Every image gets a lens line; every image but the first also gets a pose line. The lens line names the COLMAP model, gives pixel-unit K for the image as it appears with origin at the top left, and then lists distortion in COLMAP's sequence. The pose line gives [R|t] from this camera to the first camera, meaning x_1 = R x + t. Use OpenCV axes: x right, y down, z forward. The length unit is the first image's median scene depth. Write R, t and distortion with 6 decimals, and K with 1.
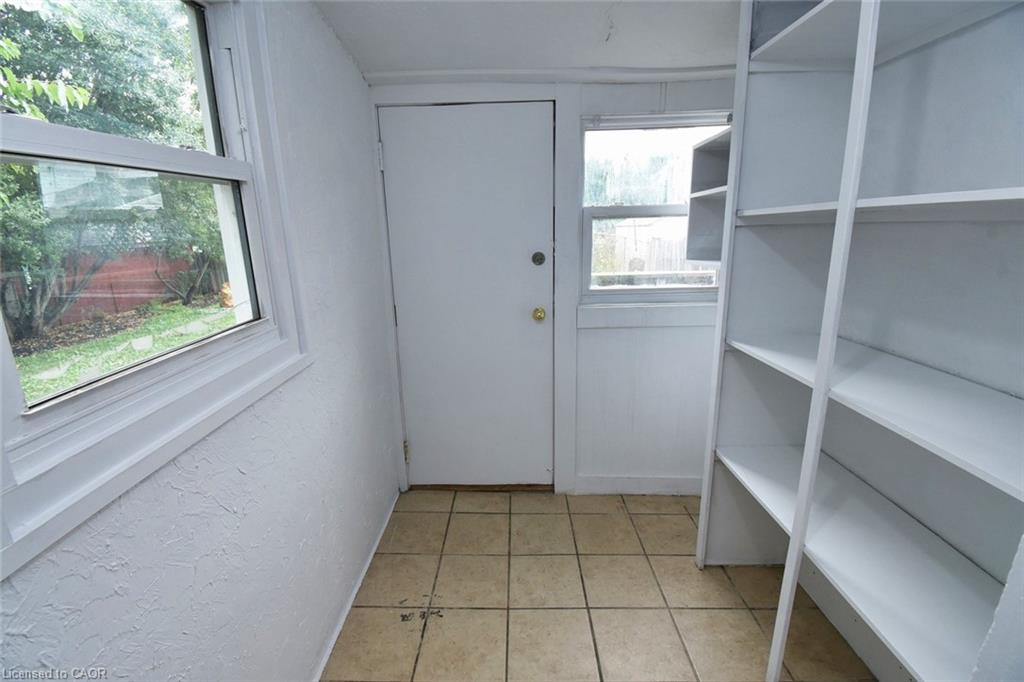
lens RADIAL K [[454.8, 0, 513.0], [0, 454.8, 340.0], [0, 0, 1]] dist [0.006495, -0.018326]
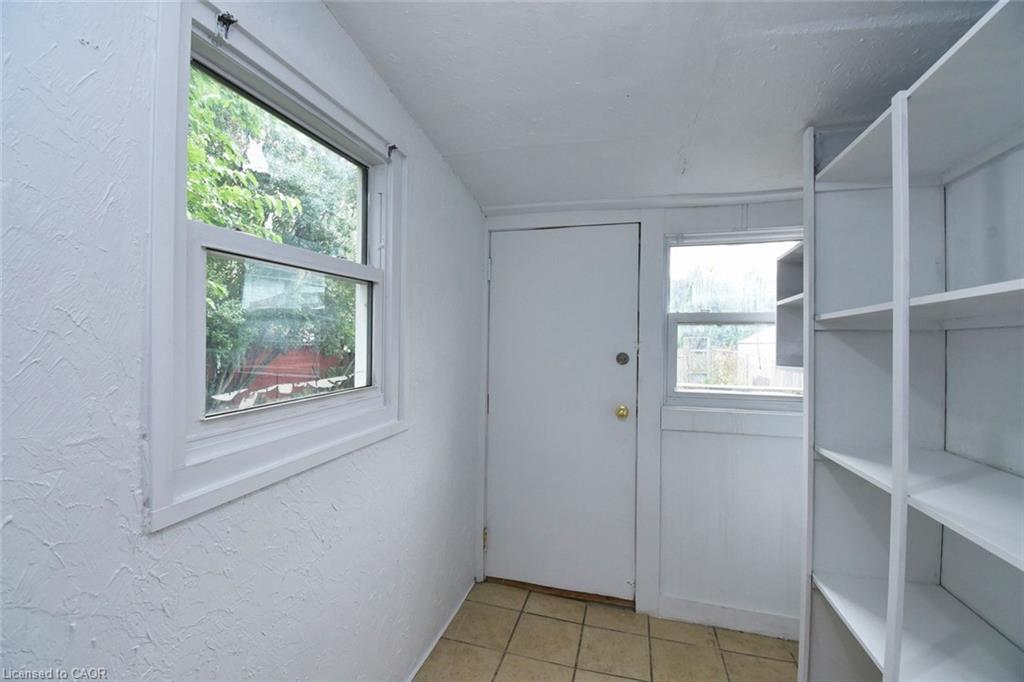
lens RADIAL K [[454.8, 0, 514.0], [0, 454.8, 335.9], [0, 0, 1]] dist [0.006495, -0.018326]
pose [[0.968322, 0.030512, -0.247833, 0.081651], [-0.091624, 0.966693, -0.238977, 0.051409], [0.232286, 0.254114, 0.938866, -0.074644]]
